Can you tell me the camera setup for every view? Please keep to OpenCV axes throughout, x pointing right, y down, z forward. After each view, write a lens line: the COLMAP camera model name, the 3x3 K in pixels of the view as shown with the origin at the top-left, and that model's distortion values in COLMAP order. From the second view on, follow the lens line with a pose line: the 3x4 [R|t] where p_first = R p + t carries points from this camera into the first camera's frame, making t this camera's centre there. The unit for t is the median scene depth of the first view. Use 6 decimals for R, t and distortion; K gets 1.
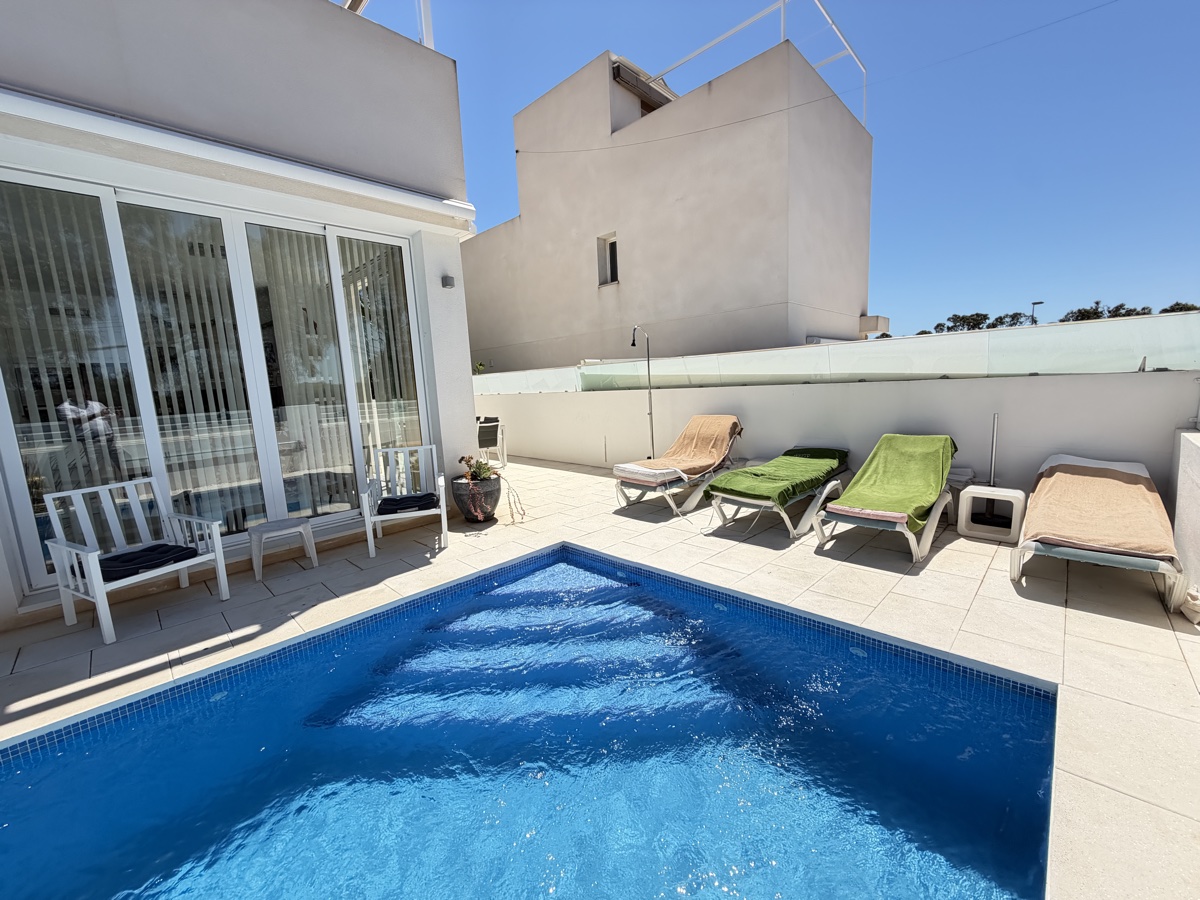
lens RADIAL K [[478.4, 0, 598.0], [0, 478.4, 451.1], [0, 0, 1]] dist [0.001038, -0.000208]
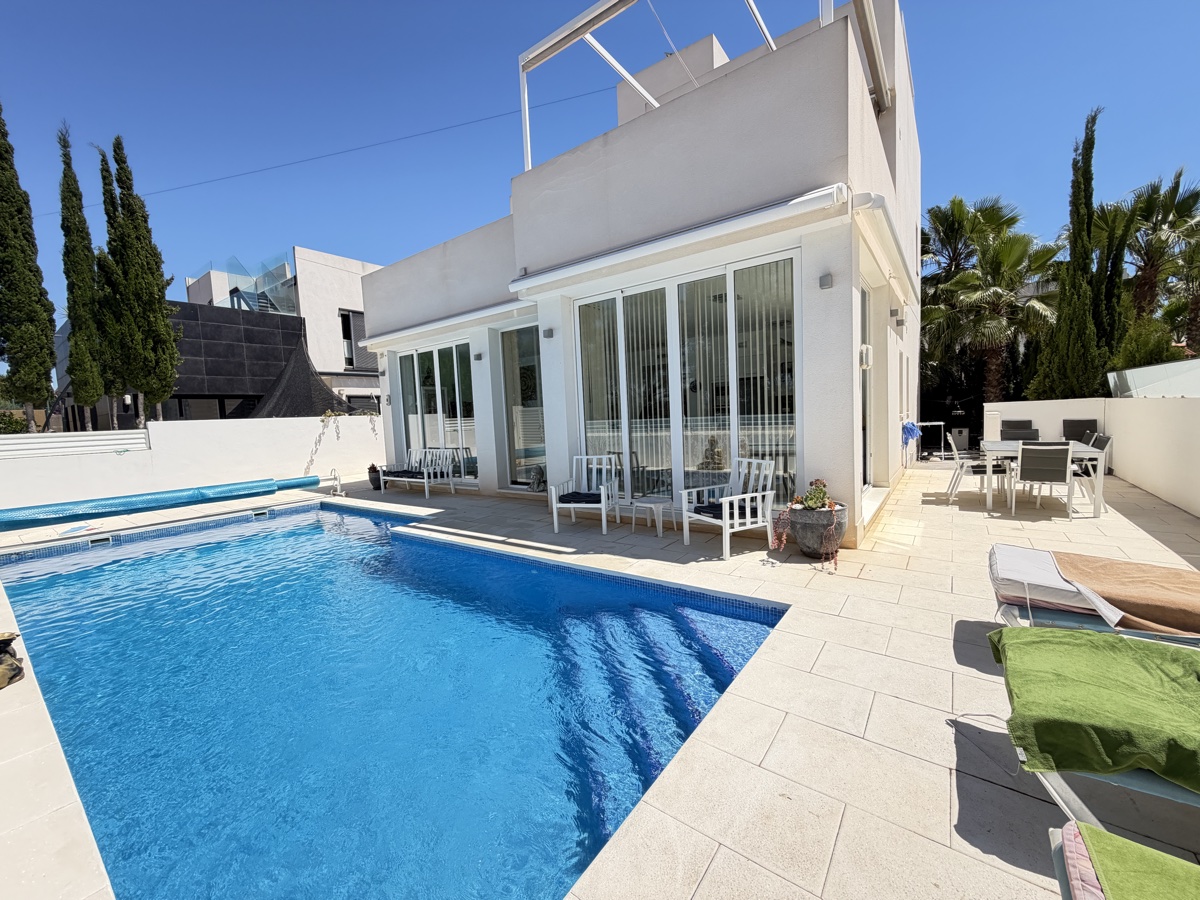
lens RADIAL K [[478.4, 0, 598.0], [0, 478.4, 451.1], [0, 0, 1]] dist [0.001038, -0.000208]
pose [[0.136258, 0.114353, -0.984051, 0.740855], [-0.101198, 0.989726, 0.101000, -0.124379], [0.985491, 0.085822, 0.146431, 0.671850]]
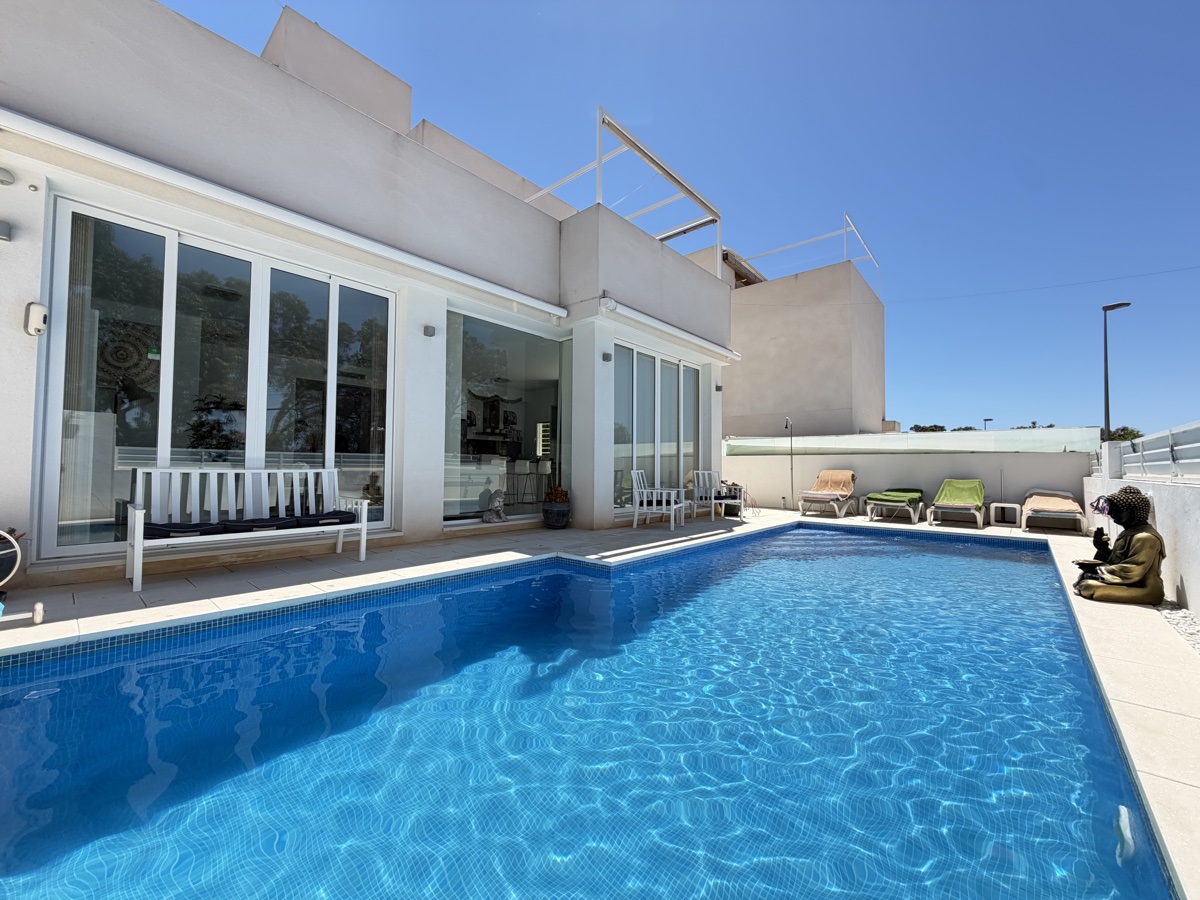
lens RADIAL K [[478.4, 0, 598.0], [0, 478.4, 451.1], [0, 0, 1]] dist [0.001038, -0.000208]
pose [[0.996517, 0.062963, 0.054683, -0.447934], [-0.052229, 0.982397, -0.179356, 0.133141], [-0.065013, 0.175875, 0.982263, -0.407806]]
